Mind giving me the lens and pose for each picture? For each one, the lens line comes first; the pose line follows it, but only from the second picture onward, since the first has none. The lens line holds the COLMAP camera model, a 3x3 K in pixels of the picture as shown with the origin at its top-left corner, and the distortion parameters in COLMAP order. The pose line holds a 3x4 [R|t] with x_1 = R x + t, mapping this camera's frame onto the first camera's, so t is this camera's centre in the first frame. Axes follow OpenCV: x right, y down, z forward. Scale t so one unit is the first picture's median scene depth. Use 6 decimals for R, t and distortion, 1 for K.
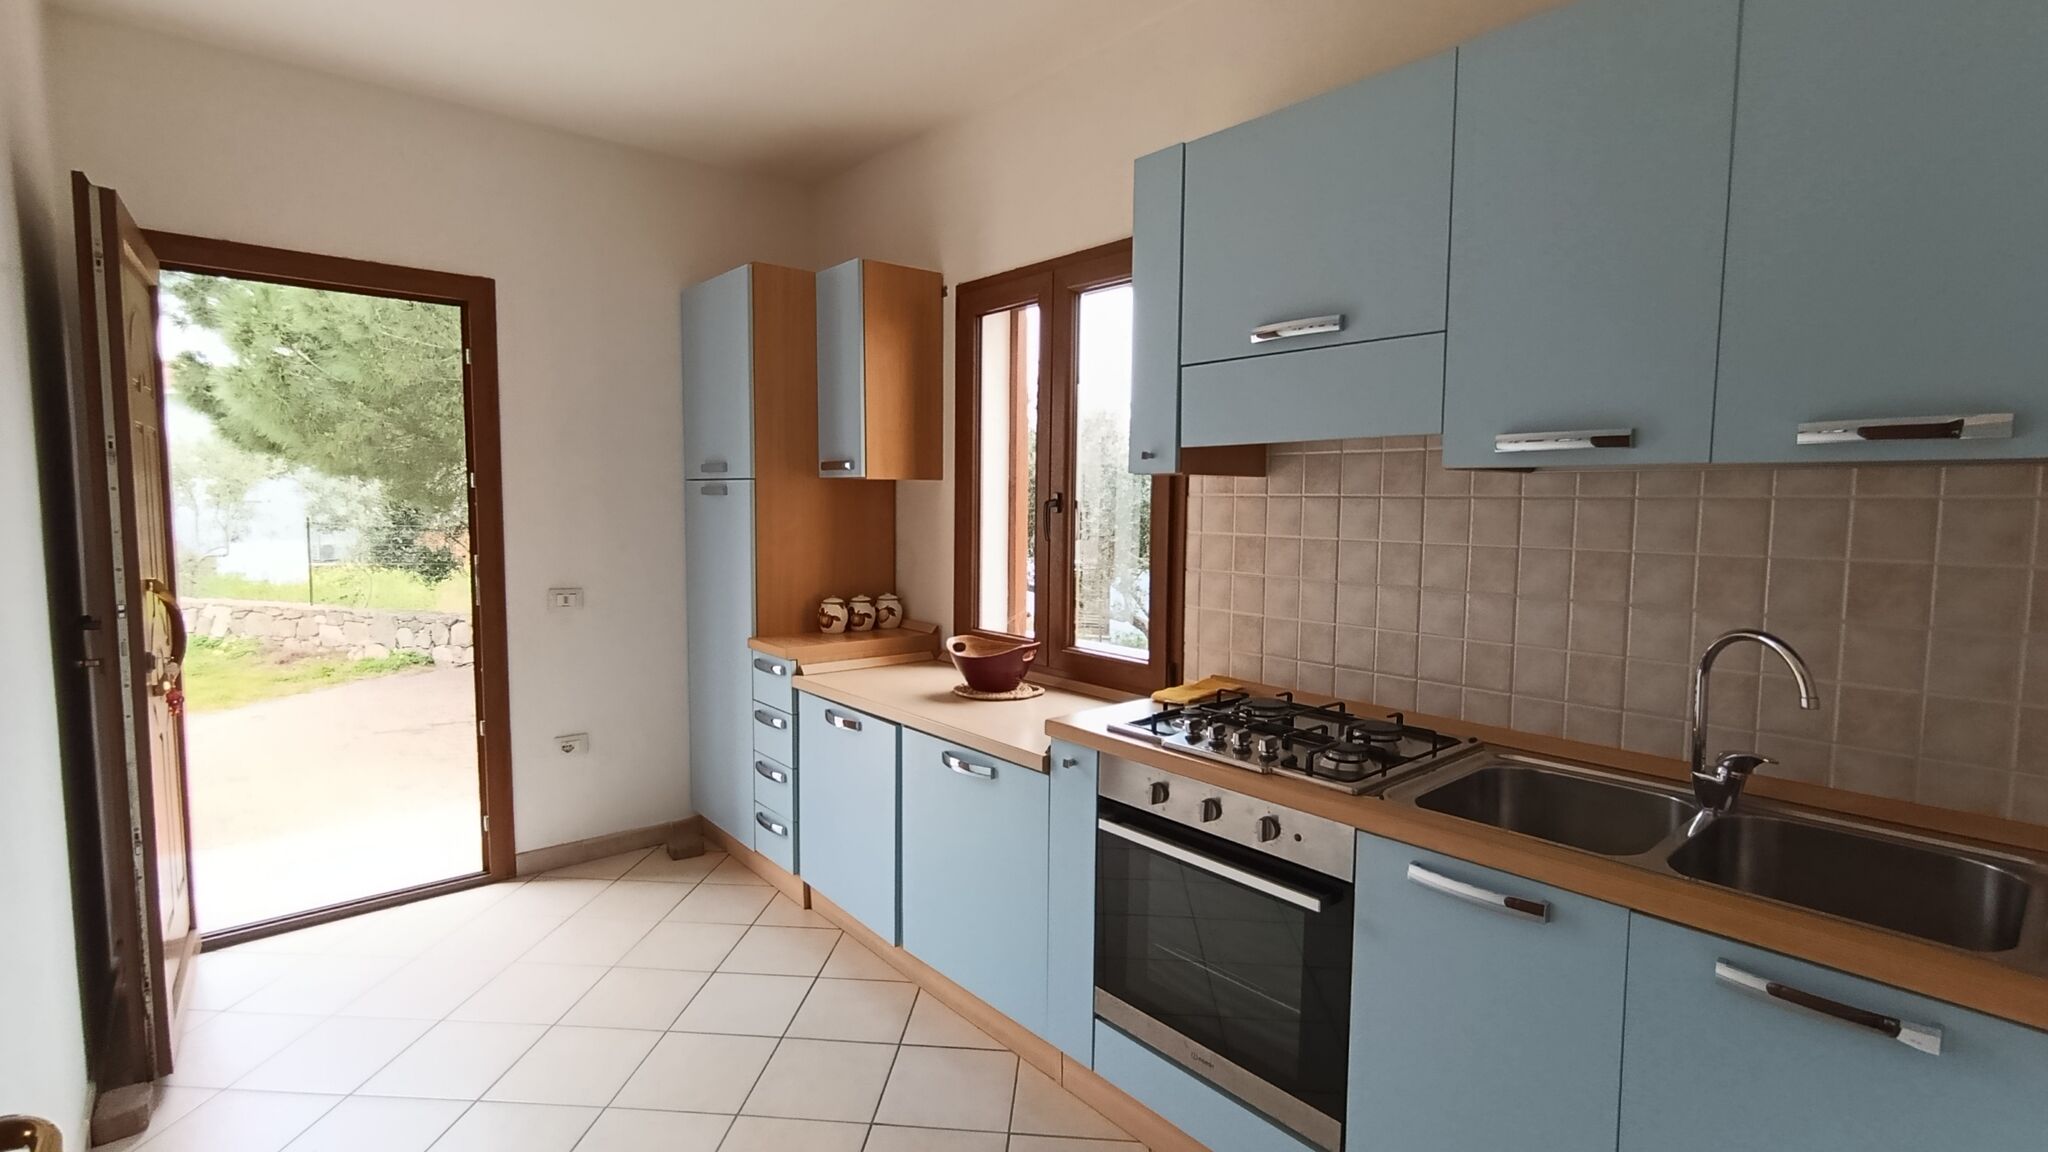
lens RADIAL K [[934.9, 0, 1022.7], [0, 934.9, 573.2], [0, 0, 1]] dist [-0.008752, 0.006308]
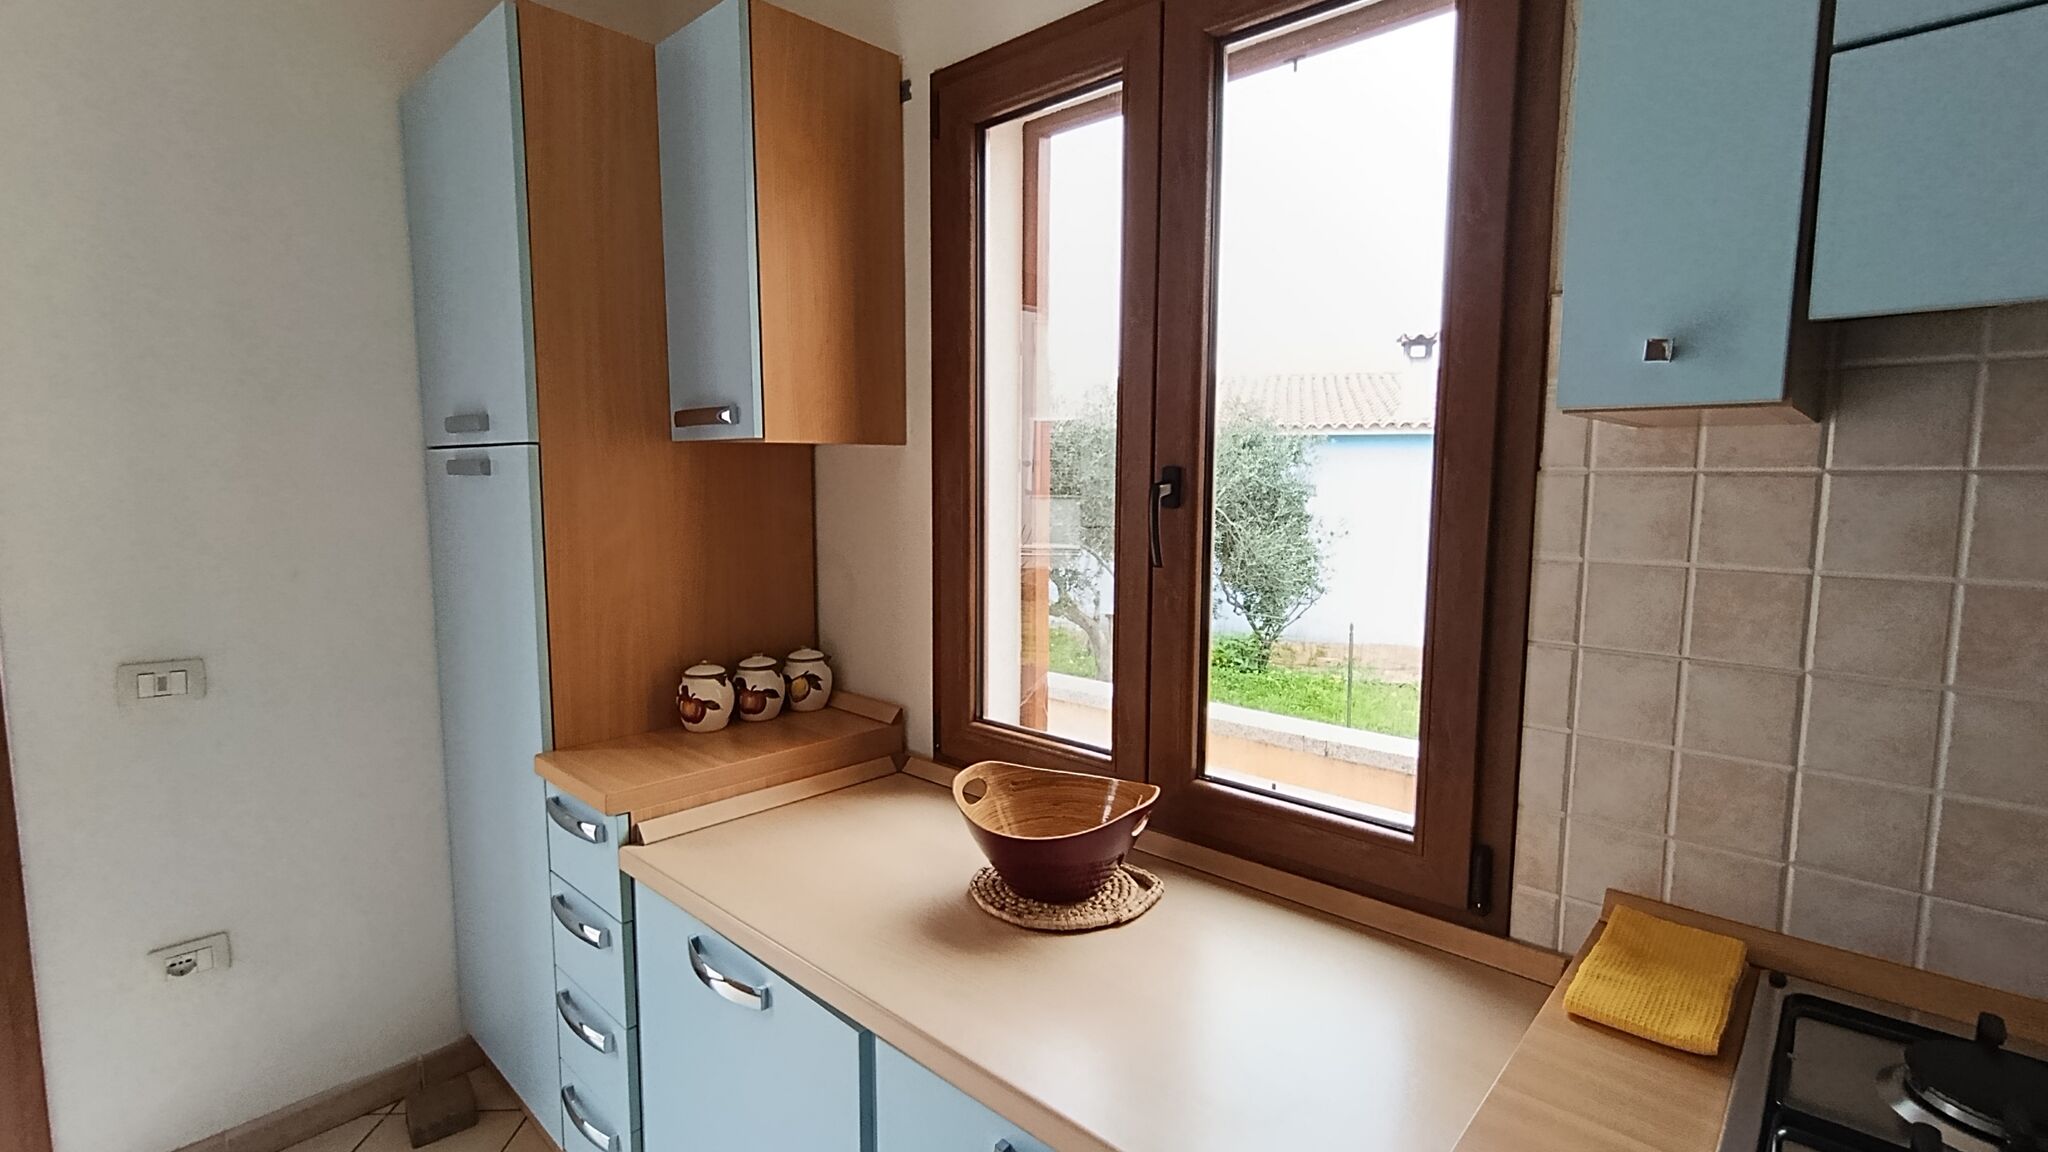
lens RADIAL K [[934.9, 0, 1026.6], [0, 934.9, 573.9], [0, 0, 1]] dist [-0.008752, 0.006308]
pose [[0.992740, -0.019165, 0.118742, -0.082549], [0.016043, 0.999502, 0.027191, -0.038350], [-0.119204, -0.025089, 0.992553, 0.450246]]
